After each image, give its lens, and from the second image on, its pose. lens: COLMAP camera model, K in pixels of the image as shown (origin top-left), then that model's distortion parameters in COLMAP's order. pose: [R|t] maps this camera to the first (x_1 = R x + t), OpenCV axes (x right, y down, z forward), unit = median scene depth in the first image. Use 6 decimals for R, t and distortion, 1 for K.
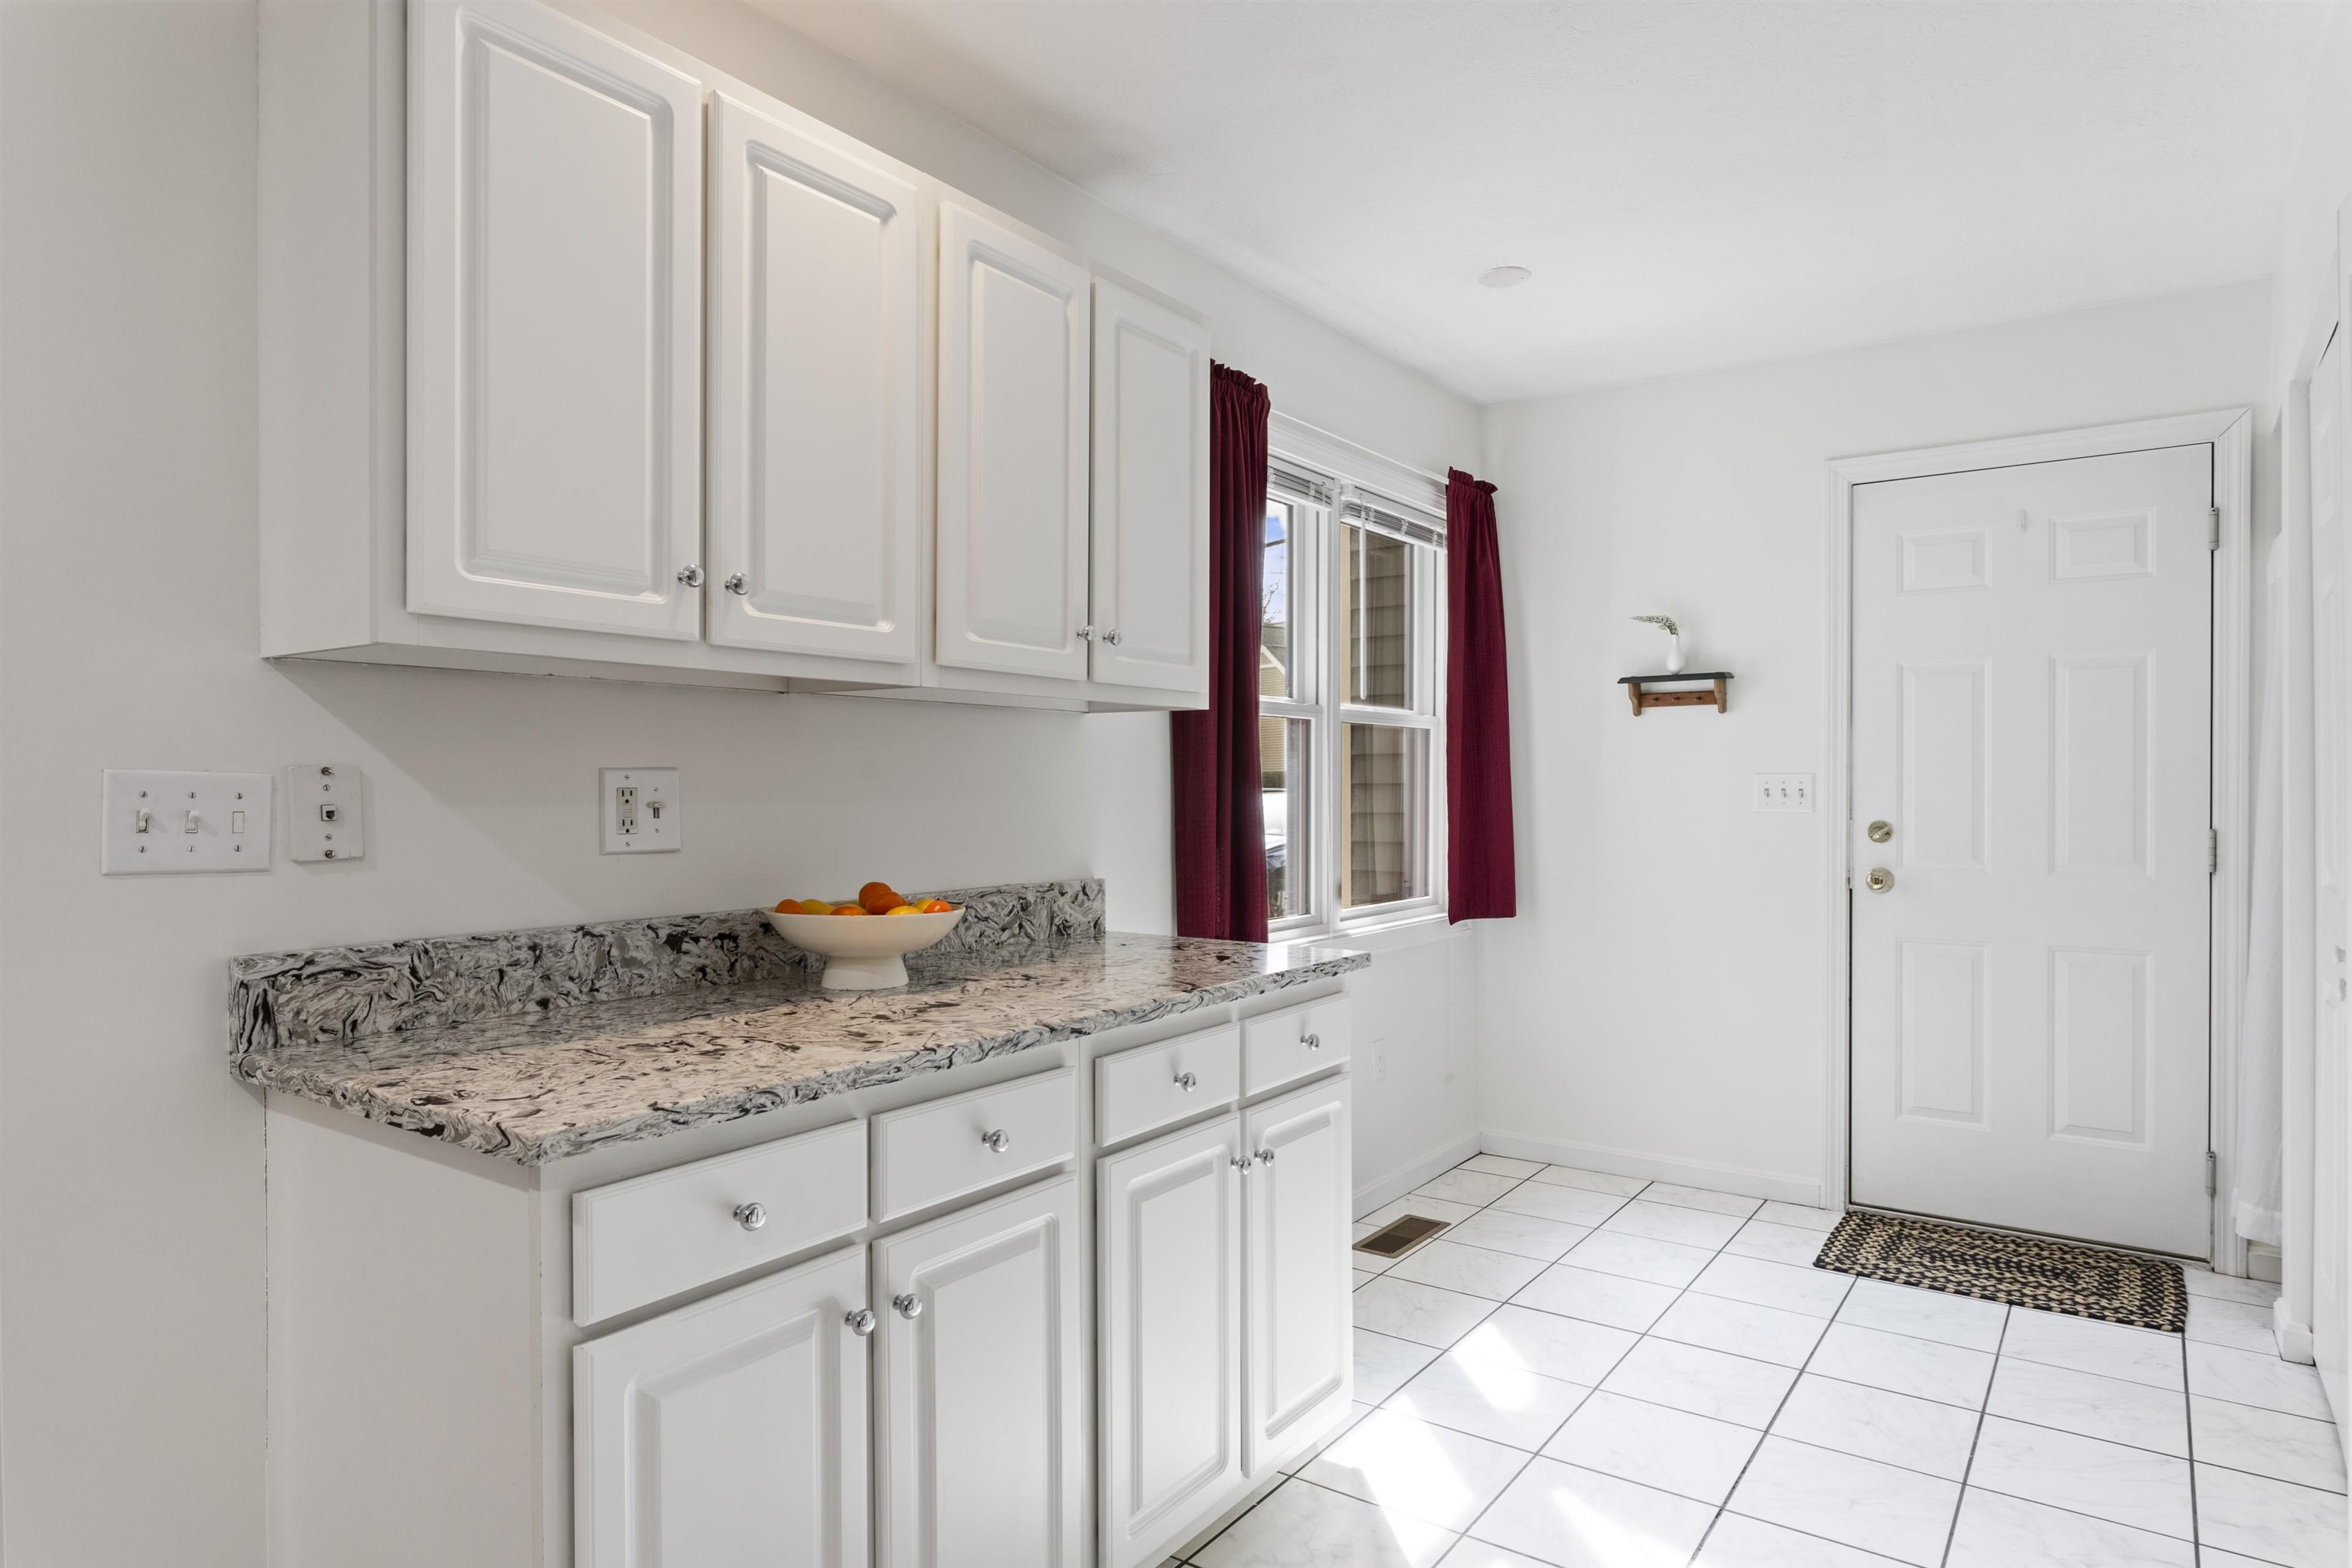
lens RADIAL K [[1360.3, 0, 1167.5], [0, 1360.3, 797.6], [0, 0, 1]] dist [-0.011267, 0.001294]
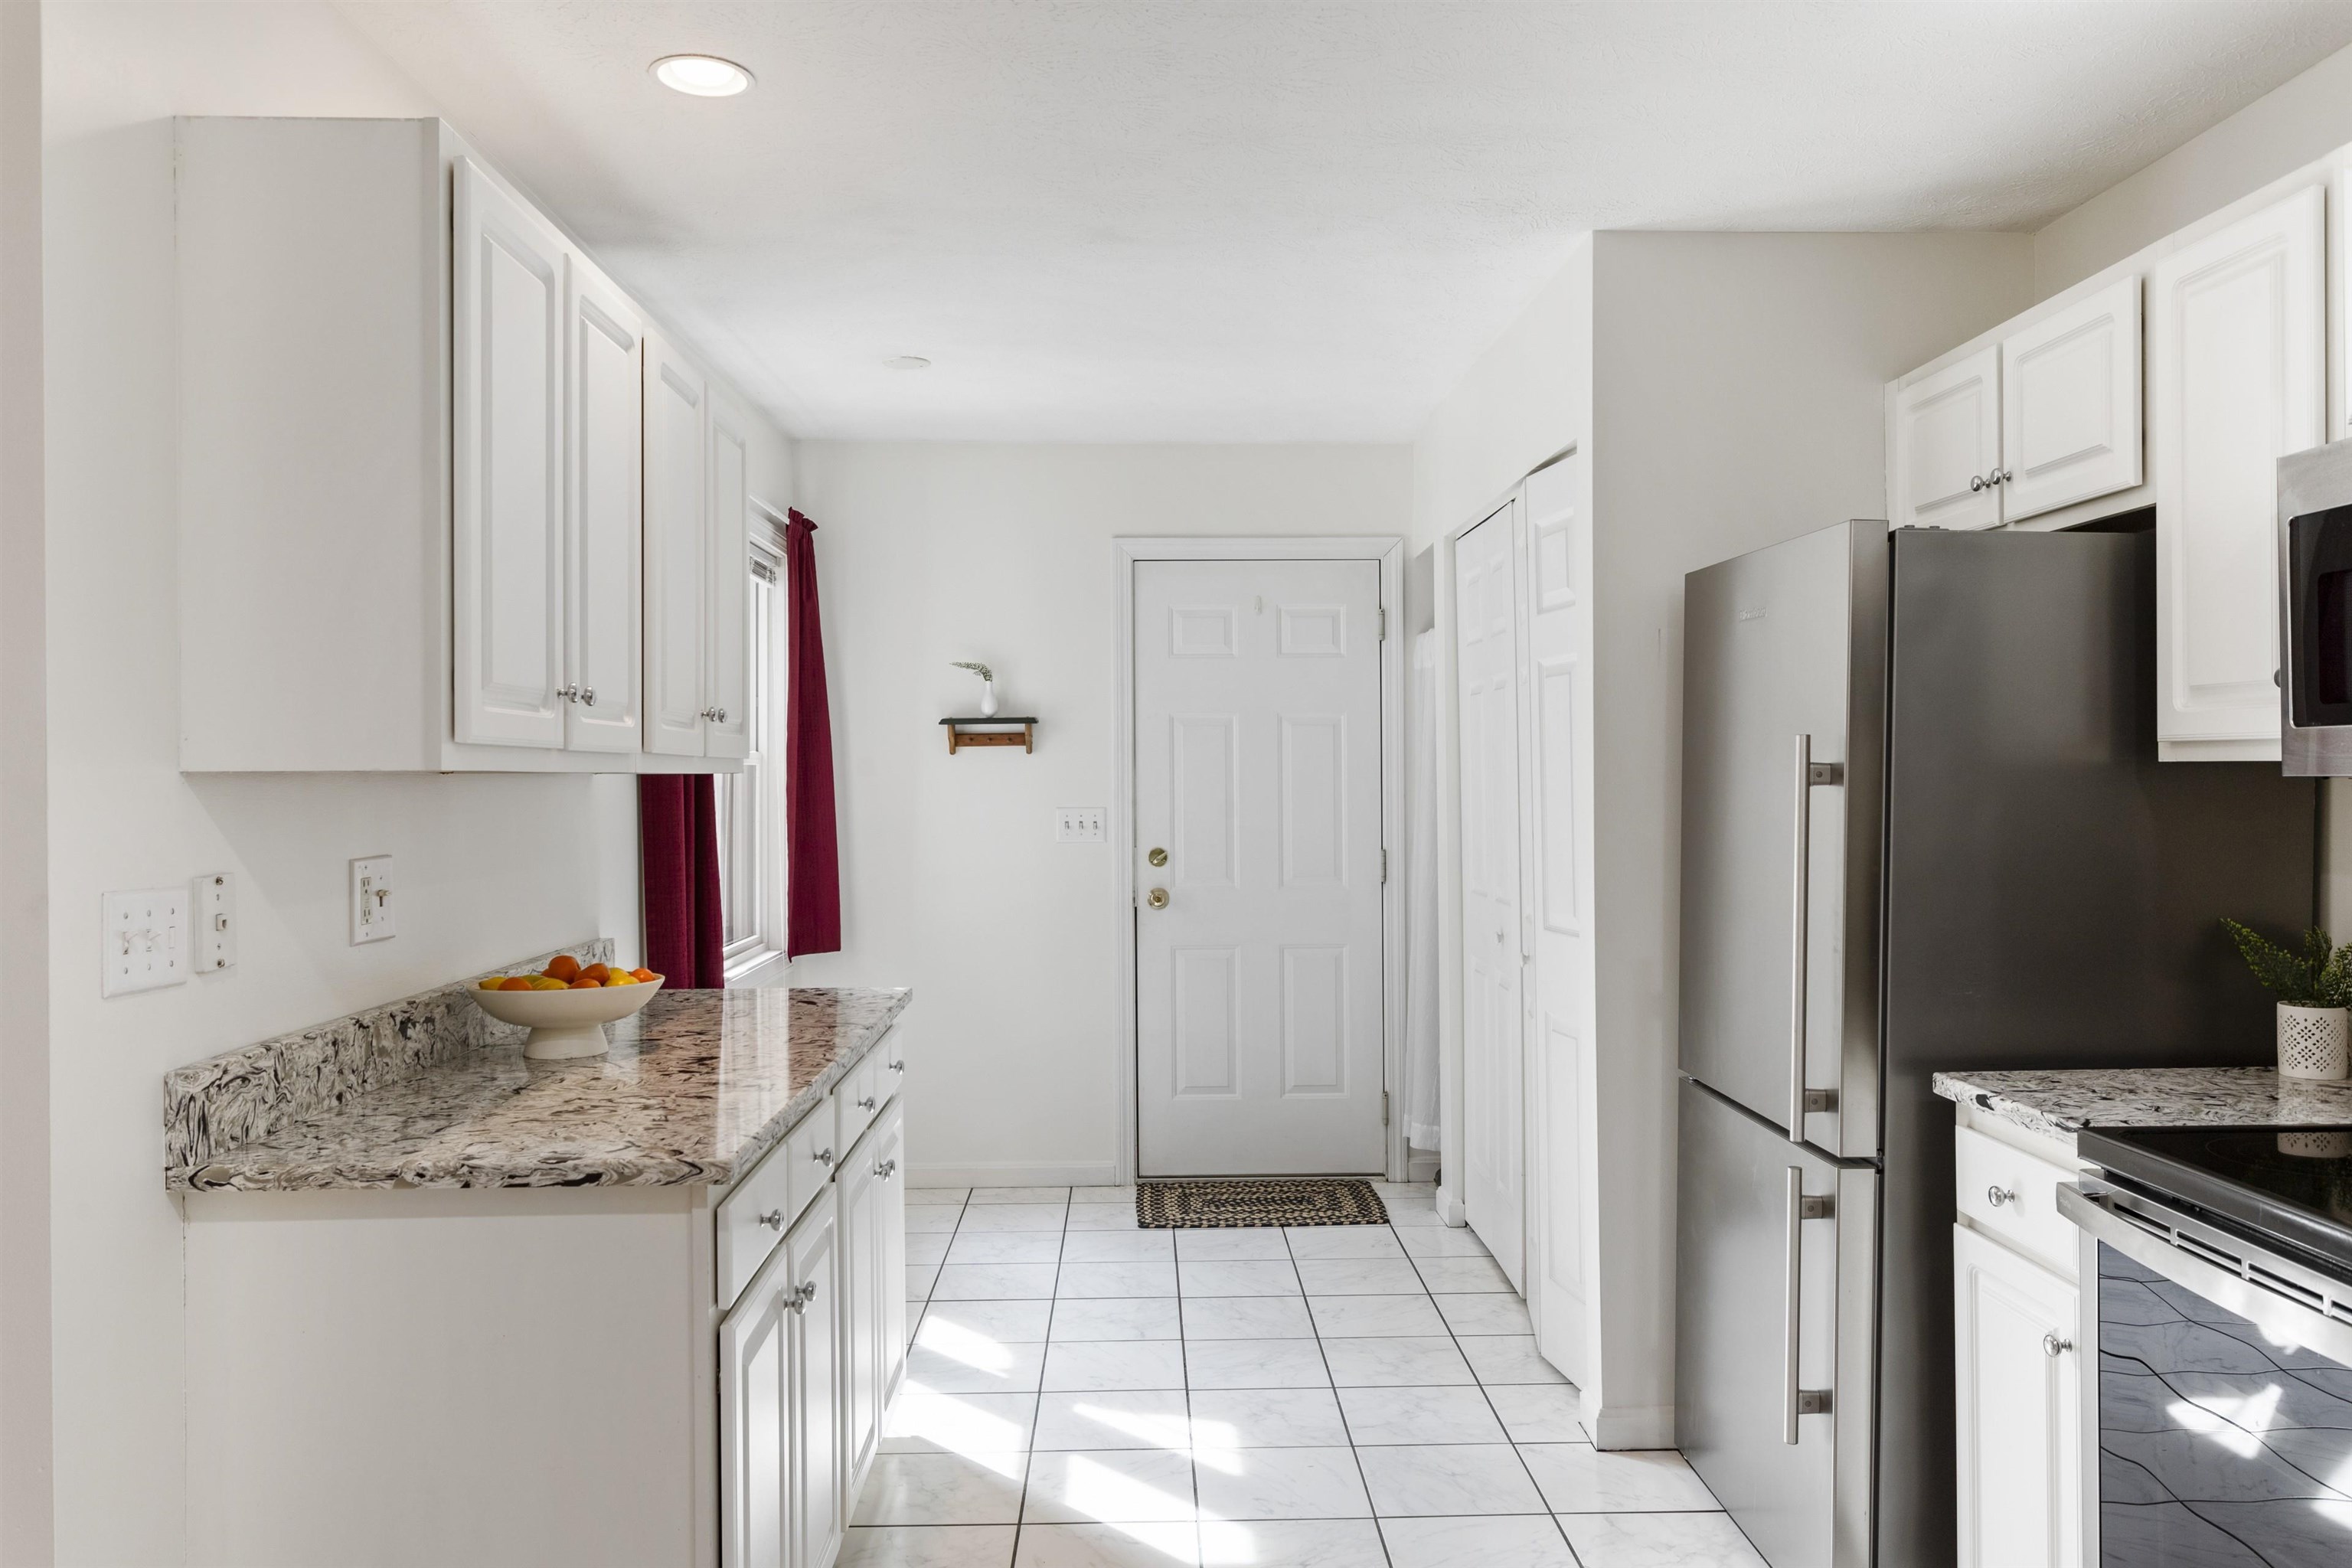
lens RADIAL K [[1698.7, 0, 1179.9], [0, 1698.7, 776.4], [0, 0, 1]] dist [-0.007864, 0.002196]
pose [[0.795384, -0.004919, 0.606086, -0.400303], [0.011407, 0.999911, -0.006854, -0.039318], [-0.605998, 0.012365, 0.795370, -0.211538]]
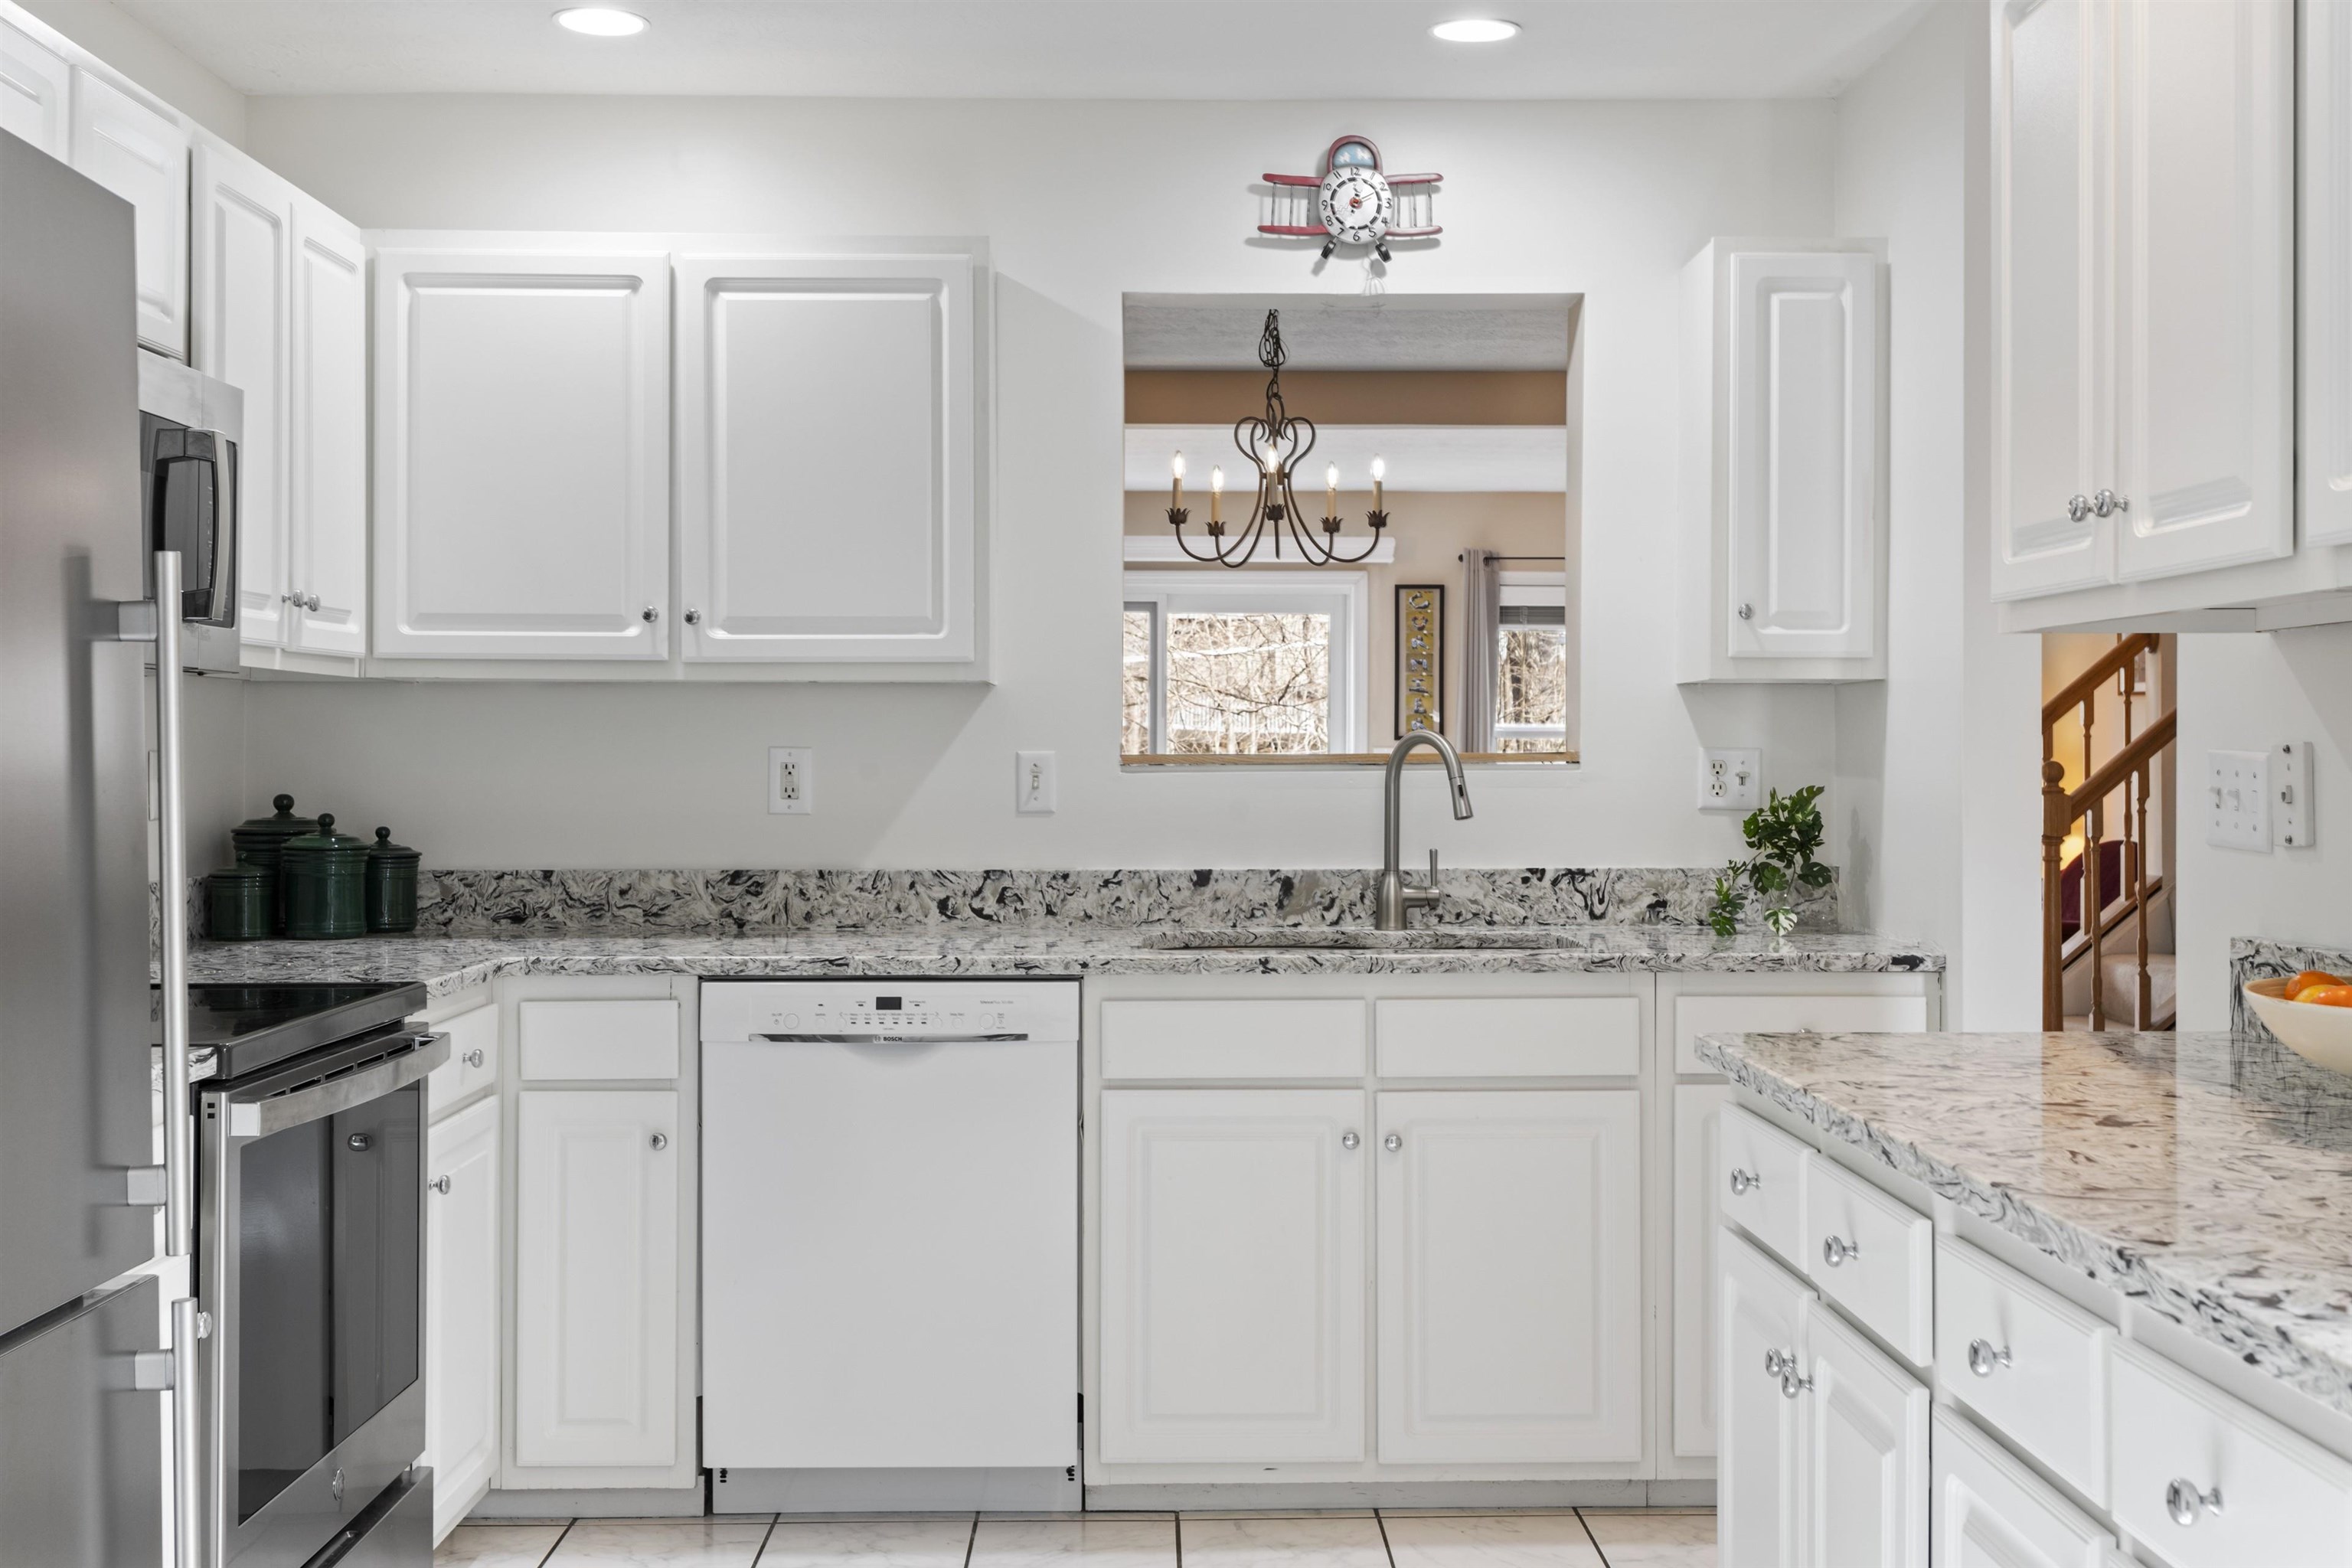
lens RADIAL K [[2537.7, 0, 1224.5], [0, 2537.7, 766.3], [0, 0, 1]] dist [0.017880, 0.000000]
pose [[-0.793494, 0.003699, -0.608567, 0.487322], [-0.004248, 0.999923, 0.011617, -0.012189], [0.608564, 0.011803, -0.793417, 0.944373]]
